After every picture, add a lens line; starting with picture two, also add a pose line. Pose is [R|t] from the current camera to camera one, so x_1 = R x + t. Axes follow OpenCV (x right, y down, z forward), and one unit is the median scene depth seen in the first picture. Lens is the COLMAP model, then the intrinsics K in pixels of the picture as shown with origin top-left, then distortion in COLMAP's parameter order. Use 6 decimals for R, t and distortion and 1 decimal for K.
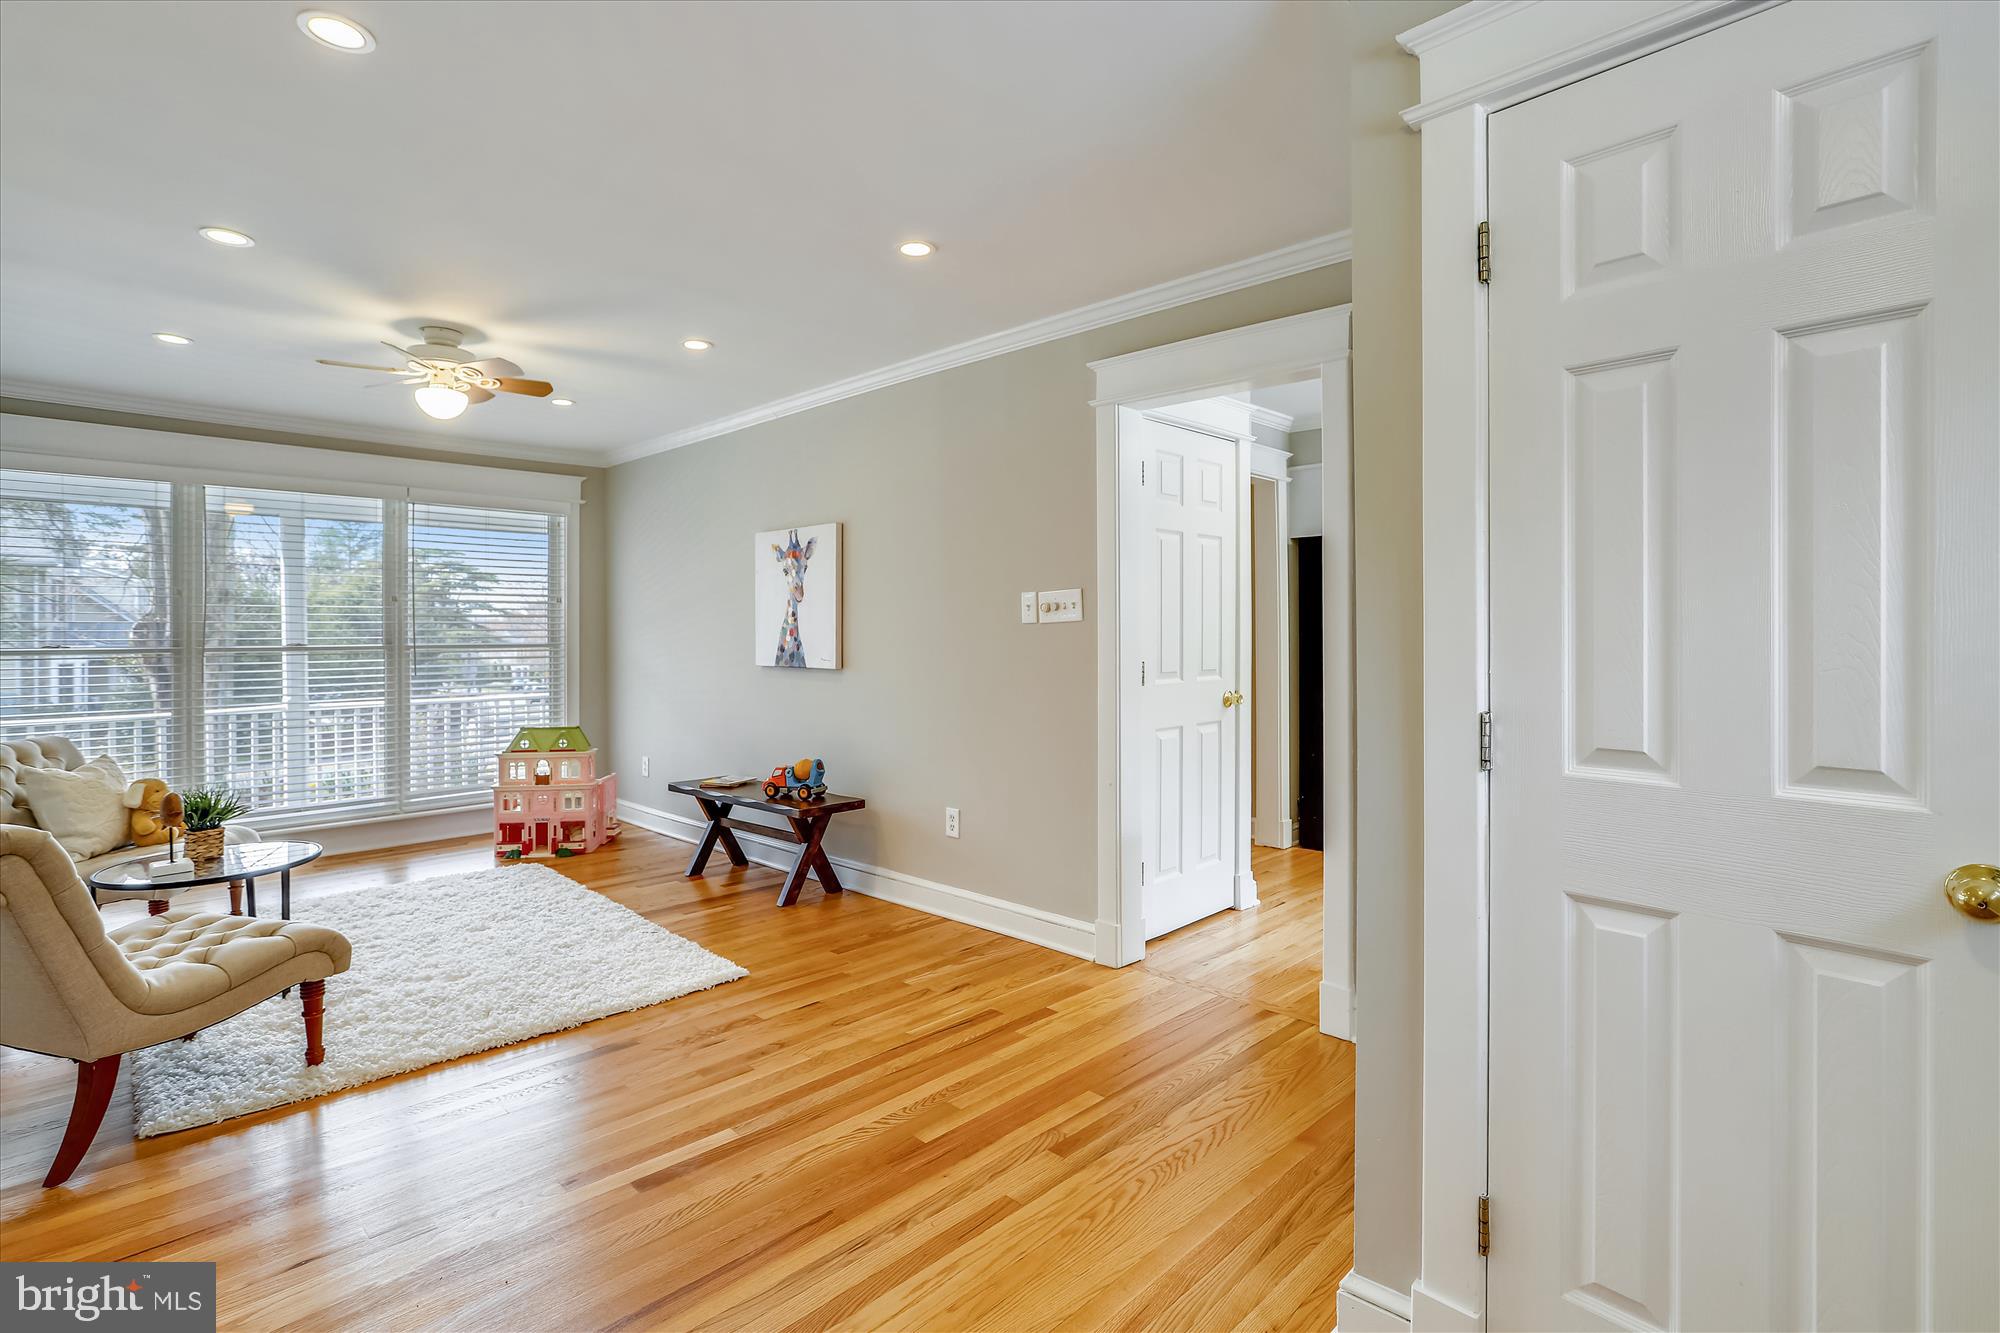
lens RADIAL K [[879.9, 0, 1000.0], [0, 879.9, 666.5], [0, 0, 1]] dist [-0.009999, 0.000126]
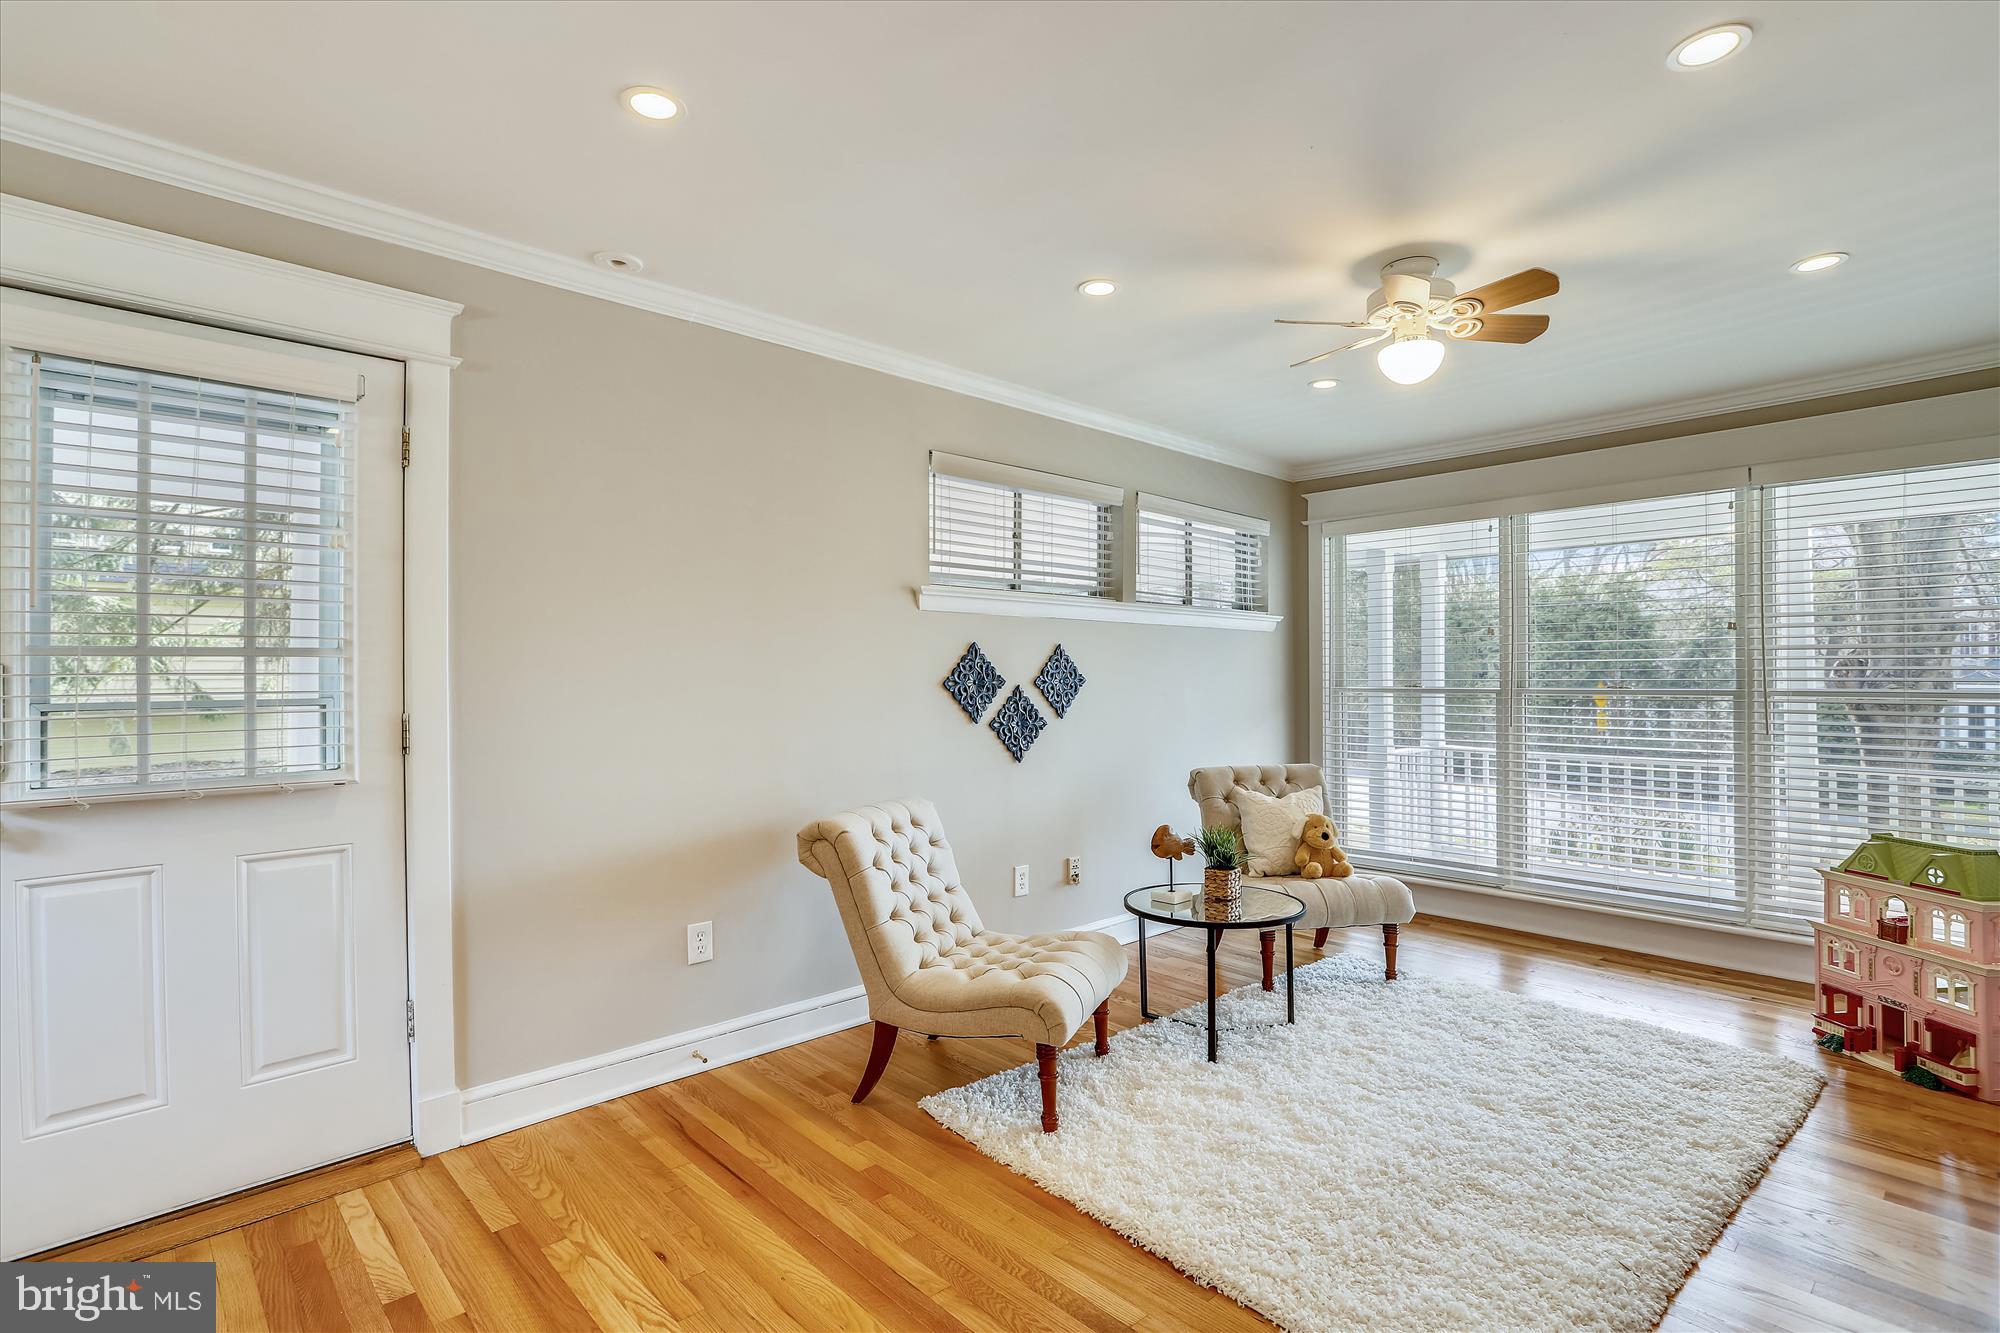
lens RADIAL K [[977.6, 0, 1011.5], [0, 977.6, 669.9], [0, 0, 1]] dist [-0.057481, 0.023452]
pose [[-0.060451, 0.000478, -0.998171, 0.118835], [-0.040152, 0.999189, 0.002910, -0.018409], [0.997363, 0.040254, -0.060383, 0.468569]]
